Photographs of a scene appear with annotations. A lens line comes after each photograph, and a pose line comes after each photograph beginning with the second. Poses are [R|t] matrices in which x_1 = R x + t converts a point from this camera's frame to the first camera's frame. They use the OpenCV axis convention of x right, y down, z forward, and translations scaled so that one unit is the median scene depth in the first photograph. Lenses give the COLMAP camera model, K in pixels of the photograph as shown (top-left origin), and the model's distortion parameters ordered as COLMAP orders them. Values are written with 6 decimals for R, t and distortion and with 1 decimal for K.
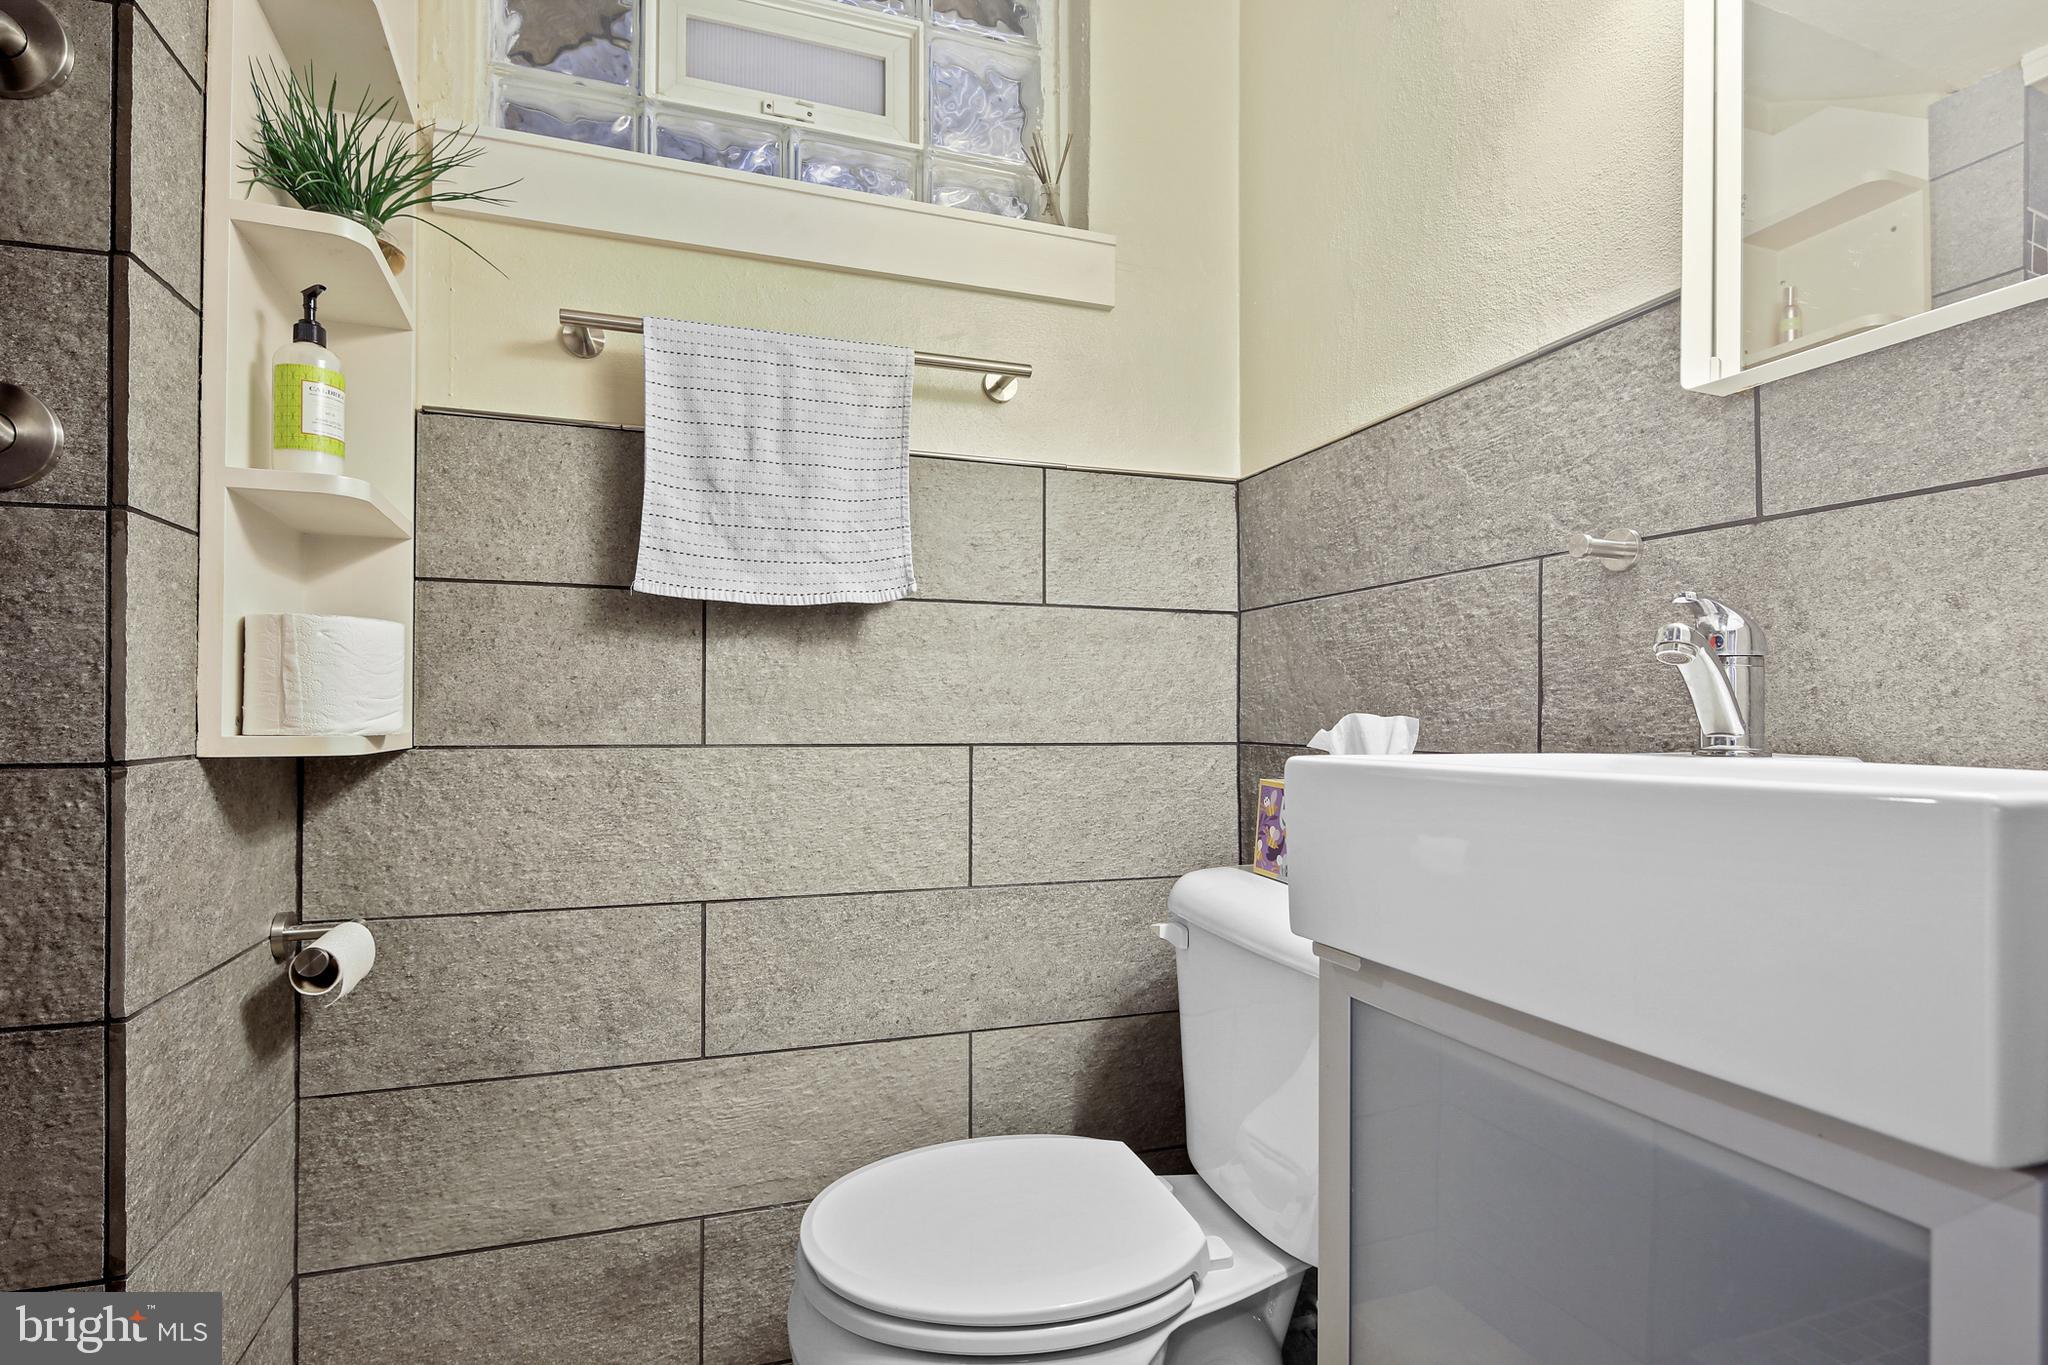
lens RADIAL K [[1011.7, 0, 1017.0], [0, 1011.7, 700.1], [0, 0, 1]] dist [0.005207, -0.005430]
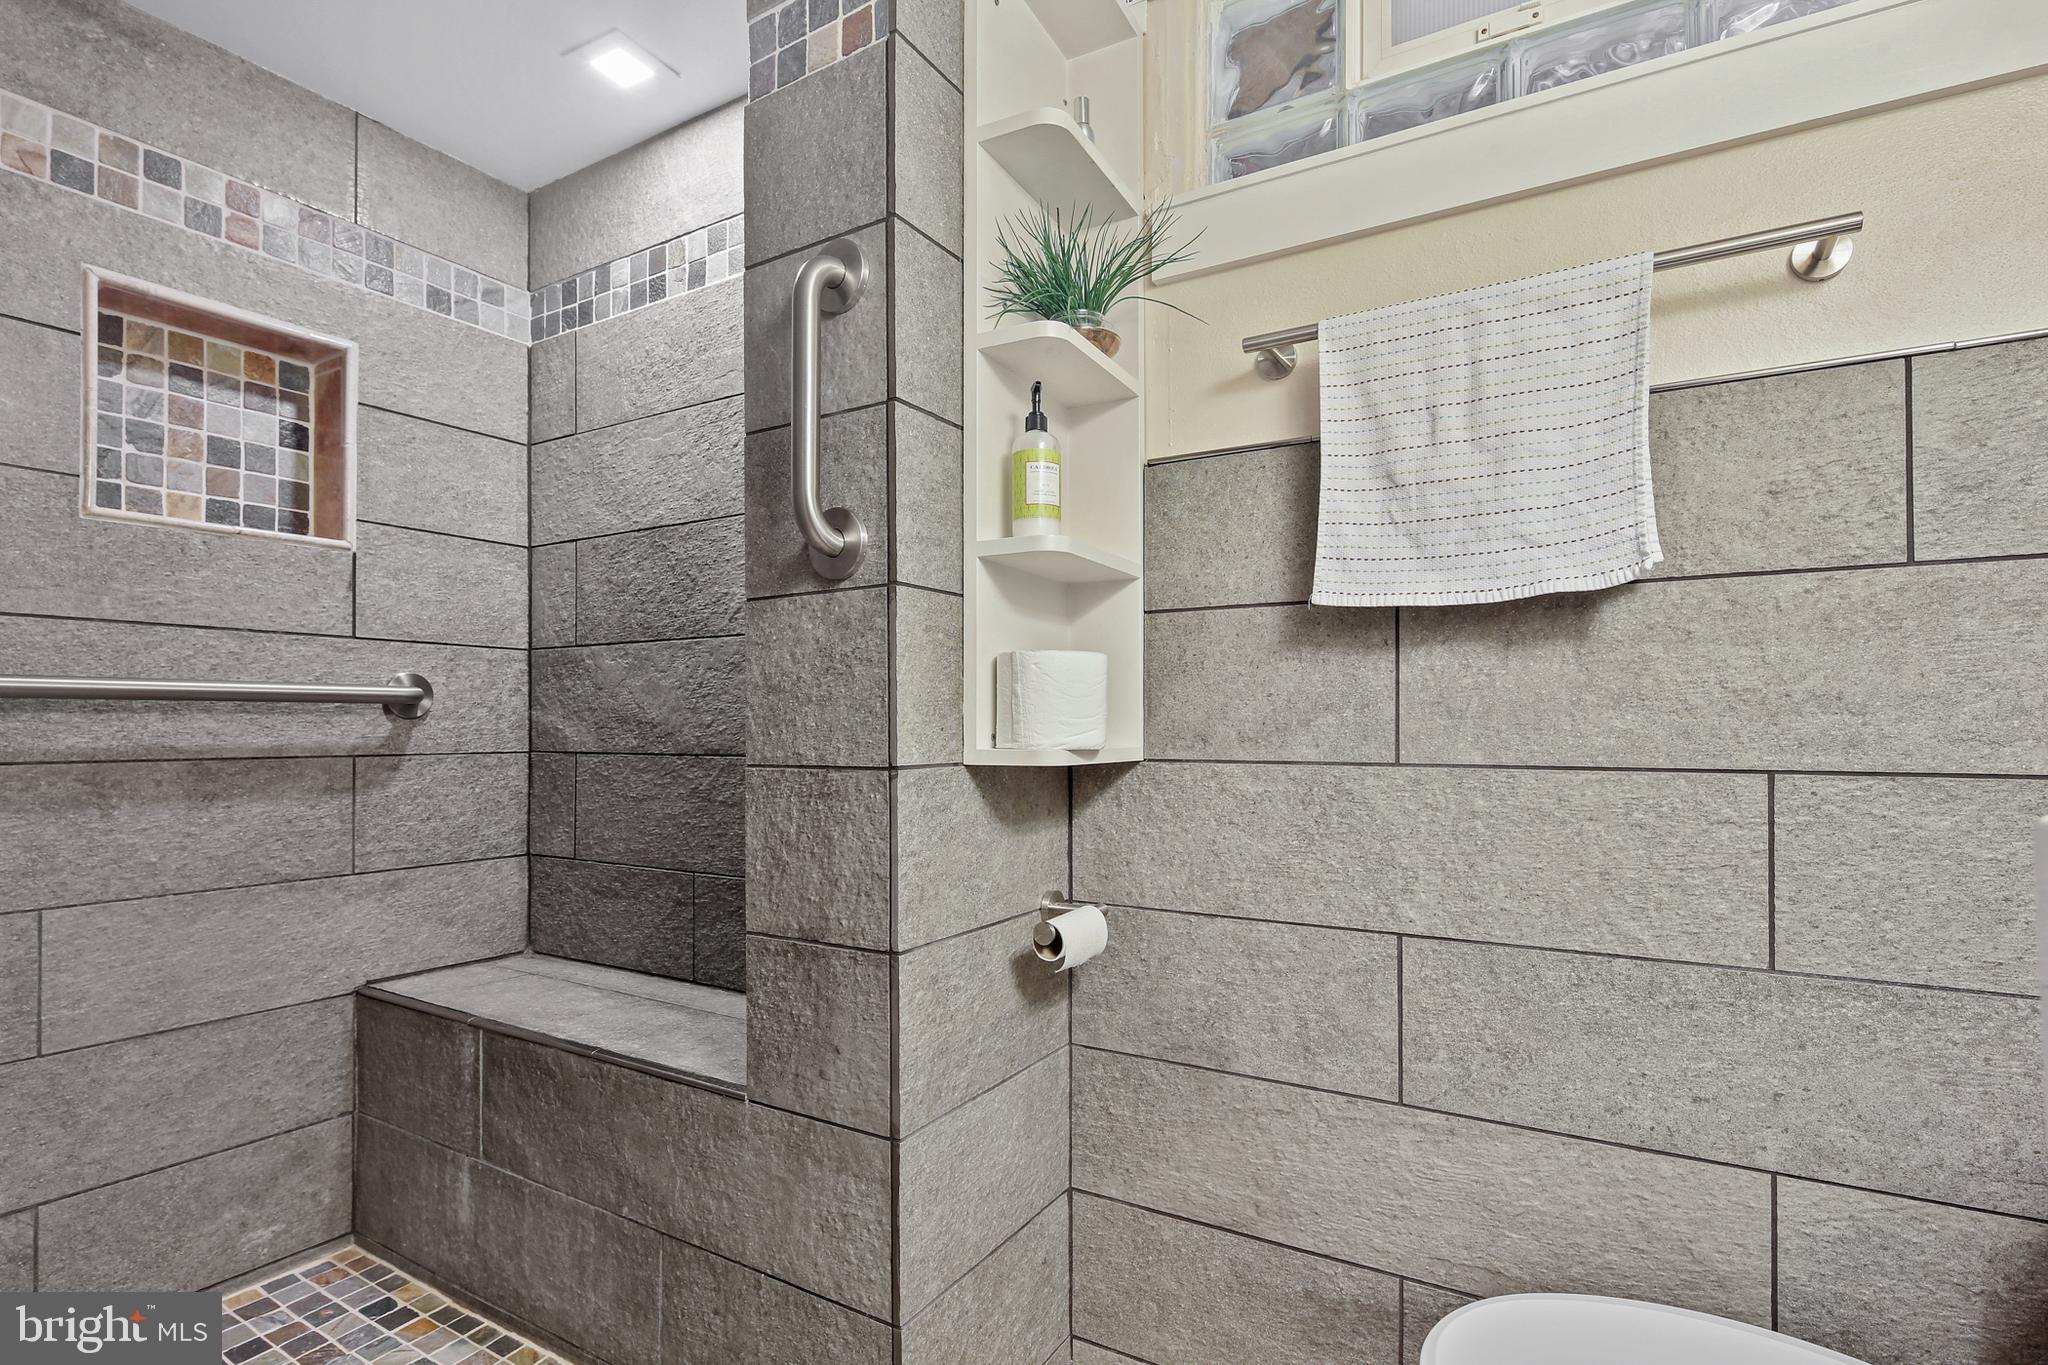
lens RADIAL K [[1011.7, 0, 1018.7], [0, 1011.7, 717.3], [0, 0, 1]] dist [0.005207, -0.005430]
pose [[0.646664, -0.012077, -0.762680, 0.173833], [0.014275, 0.999891, -0.003730, 0.000474], [0.762642, -0.008475, 0.646766, 0.144965]]
